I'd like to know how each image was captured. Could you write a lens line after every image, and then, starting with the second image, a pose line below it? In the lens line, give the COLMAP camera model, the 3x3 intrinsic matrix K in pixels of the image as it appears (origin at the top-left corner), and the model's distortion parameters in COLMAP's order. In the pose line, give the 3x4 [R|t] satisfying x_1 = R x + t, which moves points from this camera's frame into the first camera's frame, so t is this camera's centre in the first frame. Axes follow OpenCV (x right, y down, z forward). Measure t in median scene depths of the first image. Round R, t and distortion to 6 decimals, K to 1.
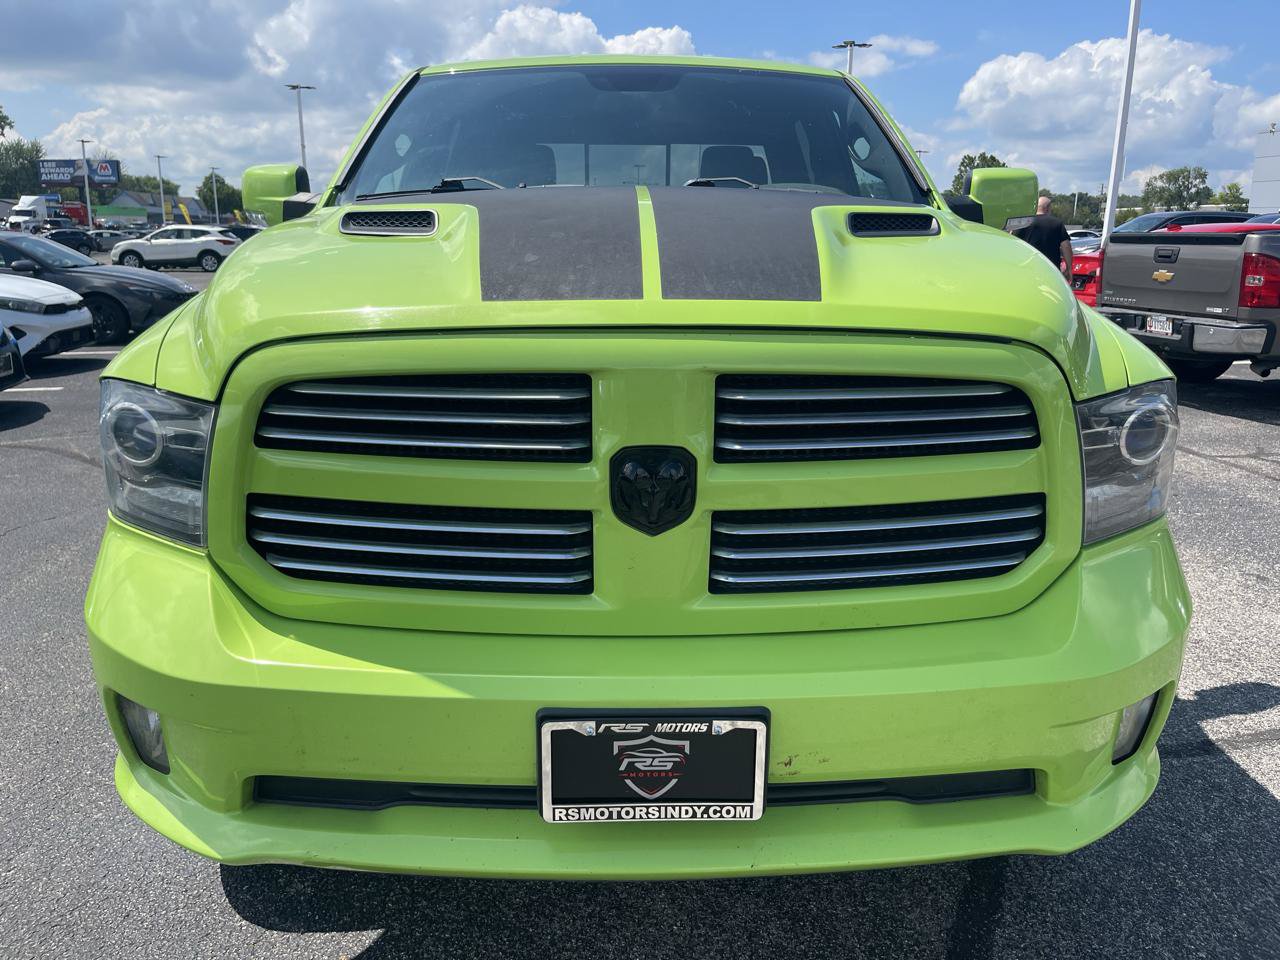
lens RADIAL K [[961.5, 0, 648.2], [0, 961.5, 476.6], [0, 0, 1]] dist [0.085271, -0.120044]
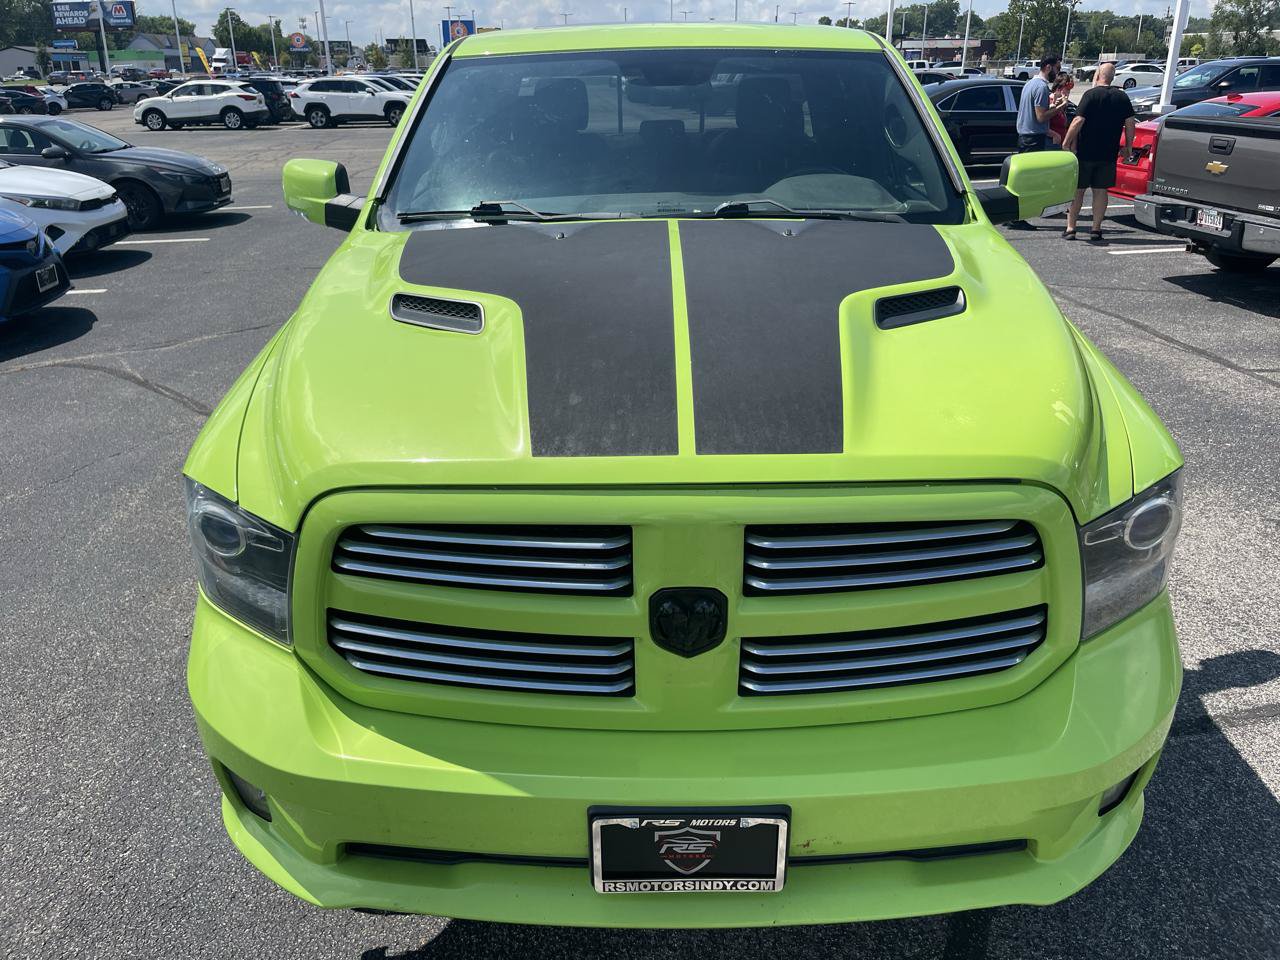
lens RADIAL K [[954.8, 0, 651.1], [0, 954.8, 480.1], [0, 0, 1]] dist [0.098144, -0.138001]
pose [[0.999445, -0.002814, -0.033197, -0.000388], [0.007726, 0.988840, 0.148782, -0.277832], [0.032407, -0.148956, 0.988313, -0.066562]]
